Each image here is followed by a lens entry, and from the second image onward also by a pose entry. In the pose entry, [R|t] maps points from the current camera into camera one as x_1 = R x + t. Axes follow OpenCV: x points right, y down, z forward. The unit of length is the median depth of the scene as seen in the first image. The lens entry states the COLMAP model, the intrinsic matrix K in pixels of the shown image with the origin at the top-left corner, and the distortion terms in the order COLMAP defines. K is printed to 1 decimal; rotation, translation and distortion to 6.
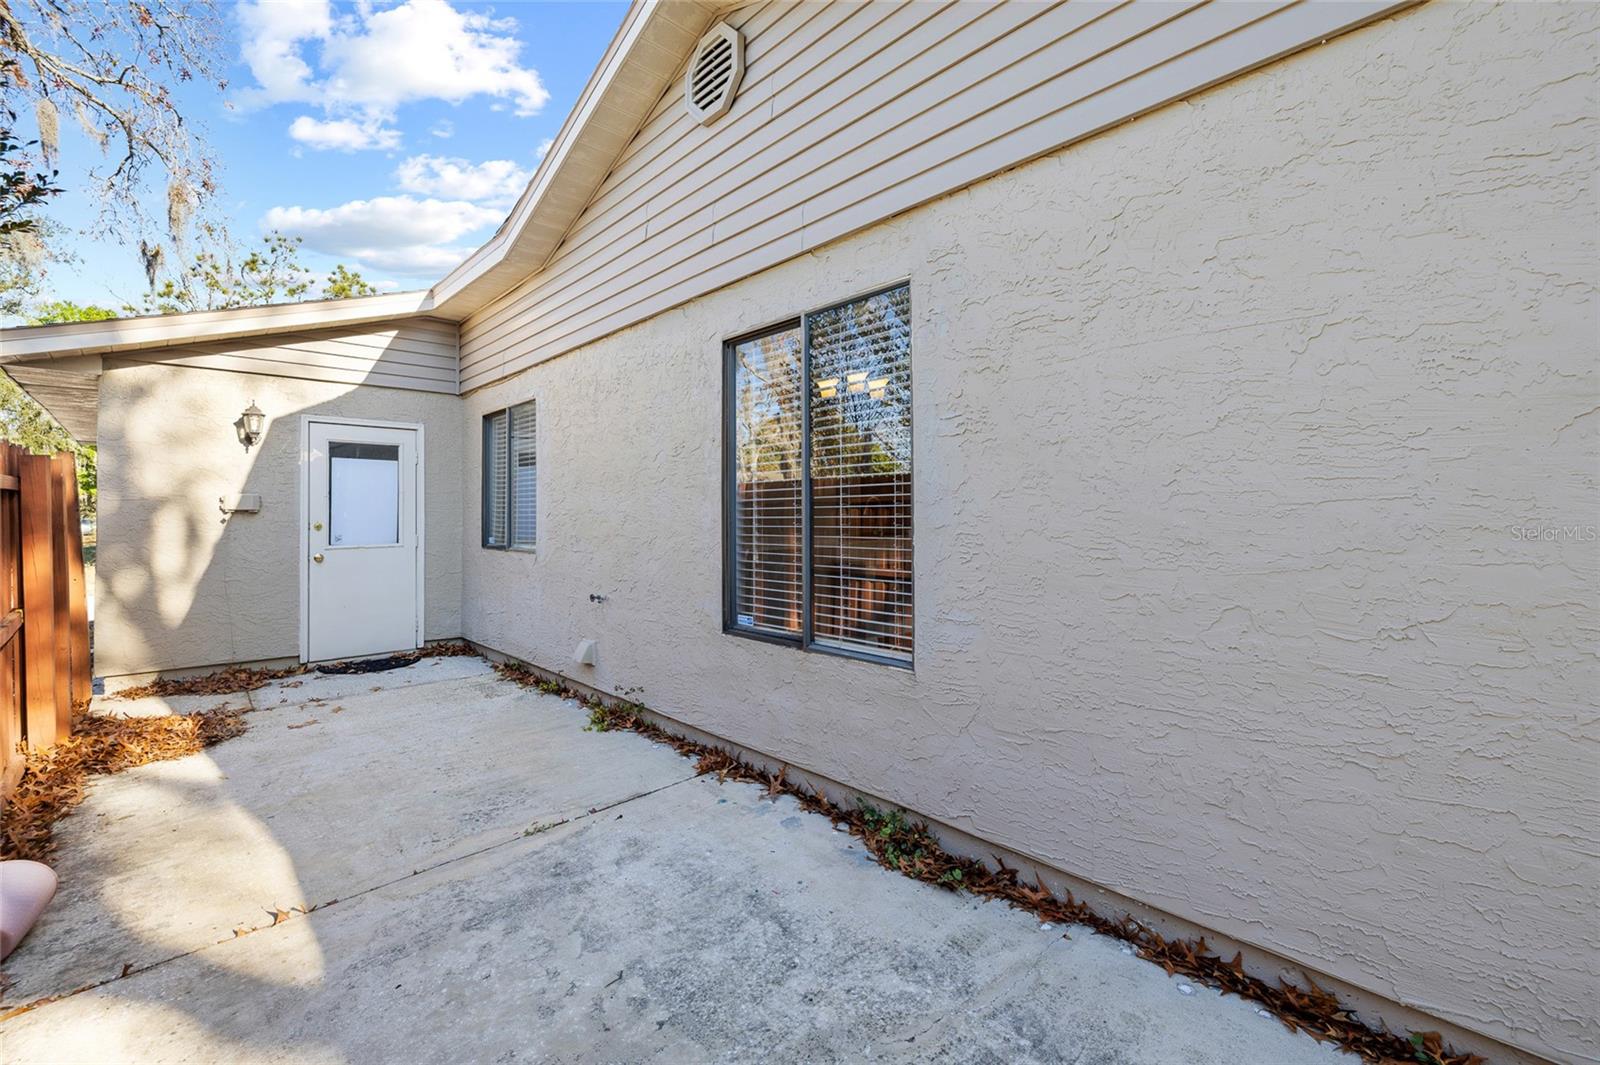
lens RADIAL K [[672.7, 0, 796.0], [0, 672.7, 518.0], [0, 0, 1]] dist [-0.002450, 0.000177]
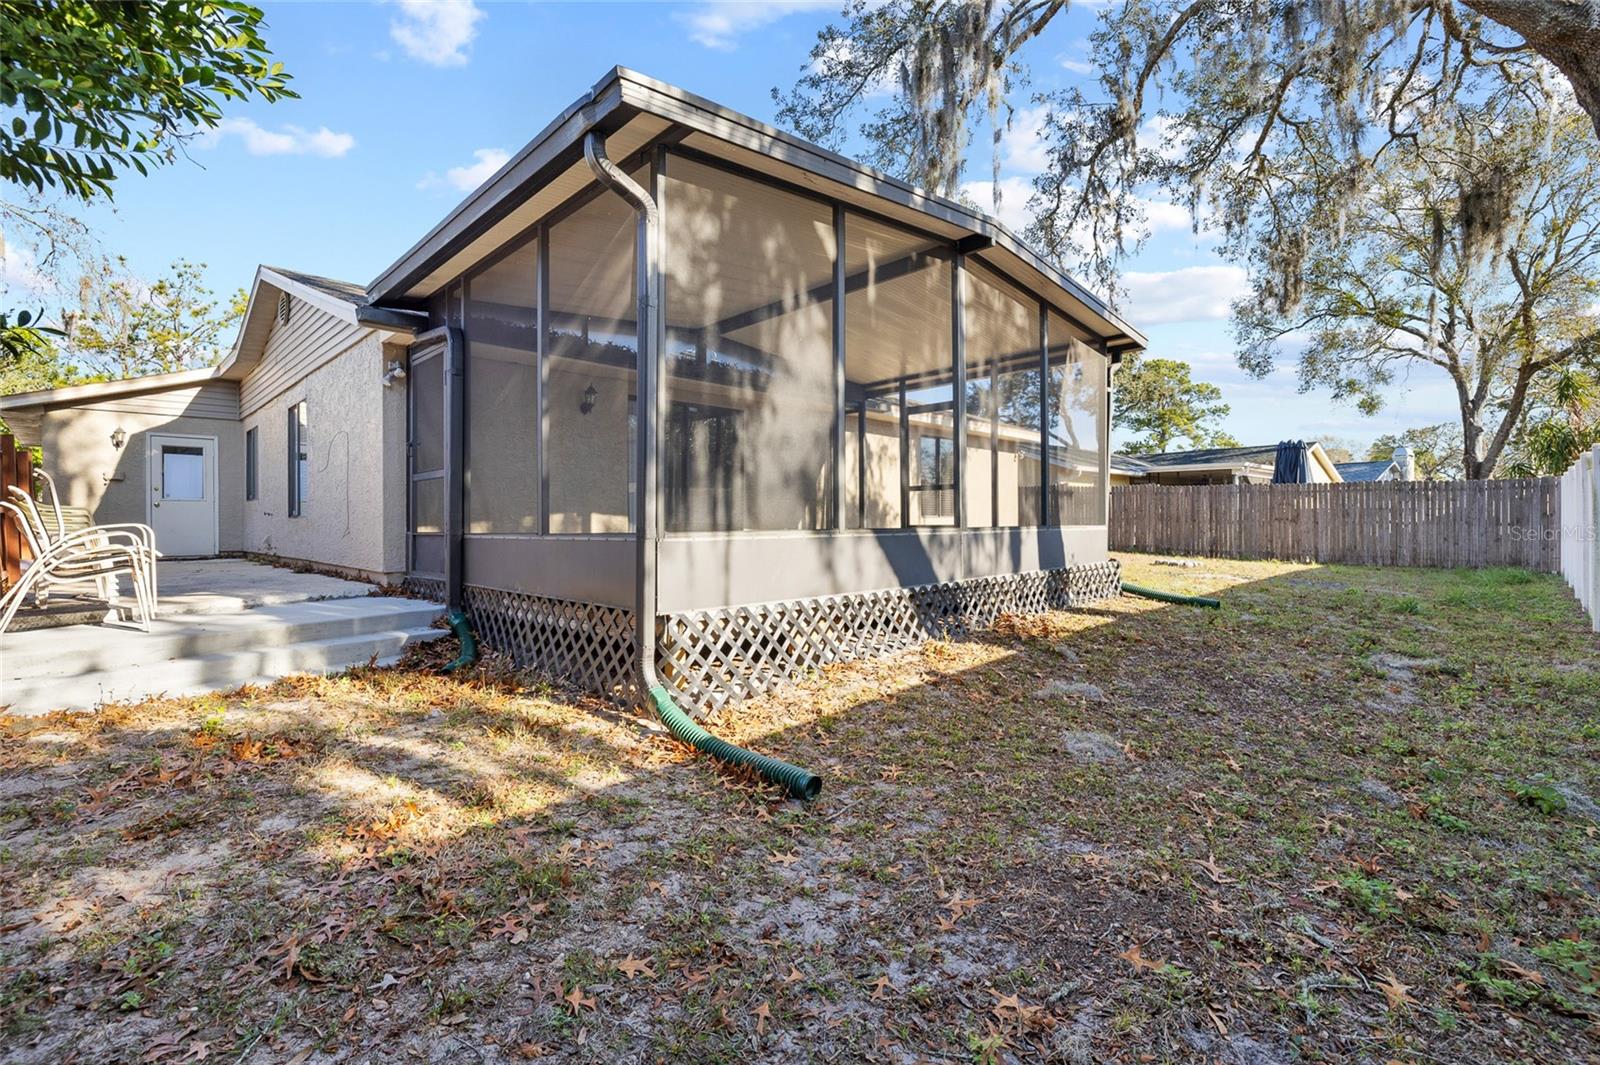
lens RADIAL K [[729.8, 0, 800.6], [0, 729.8, 529.5], [0, 0, 1]] dist [0.000559, 0.000023]
pose [[0.999787, -0.005410, 0.019922, 1.097891], [0.005358, 0.999982, 0.002669, 0.132268], [-0.019936, -0.002562, 0.999798, -1.141108]]
